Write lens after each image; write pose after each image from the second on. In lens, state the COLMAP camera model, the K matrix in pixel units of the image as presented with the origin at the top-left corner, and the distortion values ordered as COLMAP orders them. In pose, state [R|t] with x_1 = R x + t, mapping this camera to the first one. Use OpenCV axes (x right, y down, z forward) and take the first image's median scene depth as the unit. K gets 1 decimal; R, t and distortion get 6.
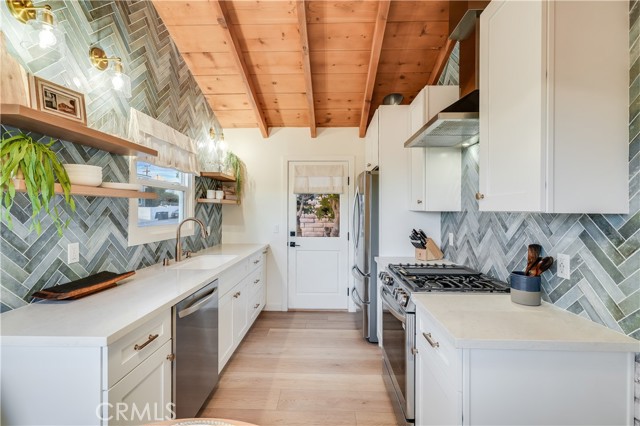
lens RADIAL K [[292.2, 0, 323.2], [0, 292.2, 209.9], [0, 0, 1]] dist [-0.005225, 0.001761]
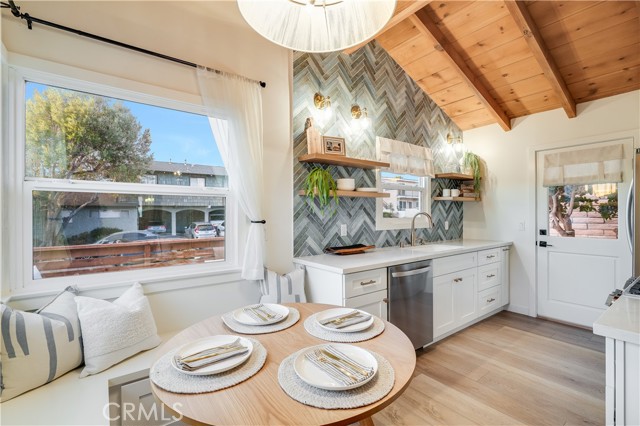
lens RADIAL K [[292.2, 0, 323.0], [0, 292.2, 214.5], [0, 0, 1]] dist [-0.005225, 0.001761]
pose [[0.626129, -0.003461, -0.779712, 0.284632], [0.009088, 0.999955, 0.002860, 0.033160], [0.779666, -0.008877, 0.626132, -0.125237]]
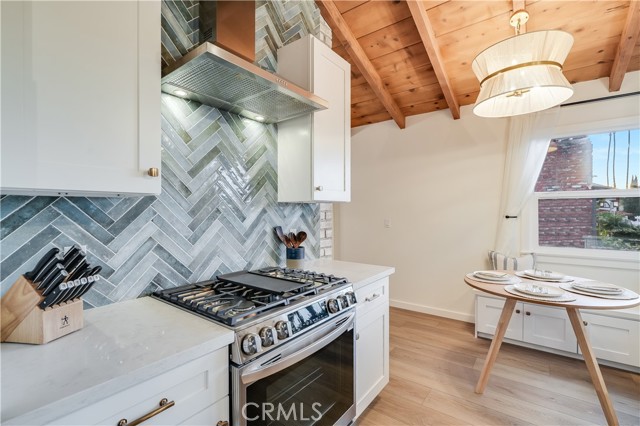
lens RADIAL K [[292.2, 0, 318.5], [0, 292.2, 211.6], [0, 0, 1]] dist [-0.005225, 0.001761]
pose [[-0.773618, -0.006473, 0.633619, -0.145085], [0.000234, 0.999945, 0.010501, 0.025425], [-0.633652, 0.008272, -0.773574, 1.253235]]
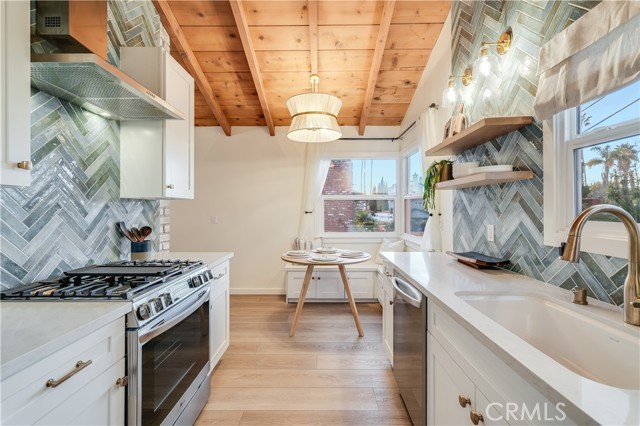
lens RADIAL K [[292.2, 0, 322.7], [0, 292.2, 206.9], [0, 0, 1]] dist [-0.005225, 0.001761]
pose [[-0.999274, -0.004327, 0.037848, -0.142673], [-0.004460, 0.999984, -0.003447, 0.033860], [-0.037832, -0.003613, -0.999278, 1.508097]]
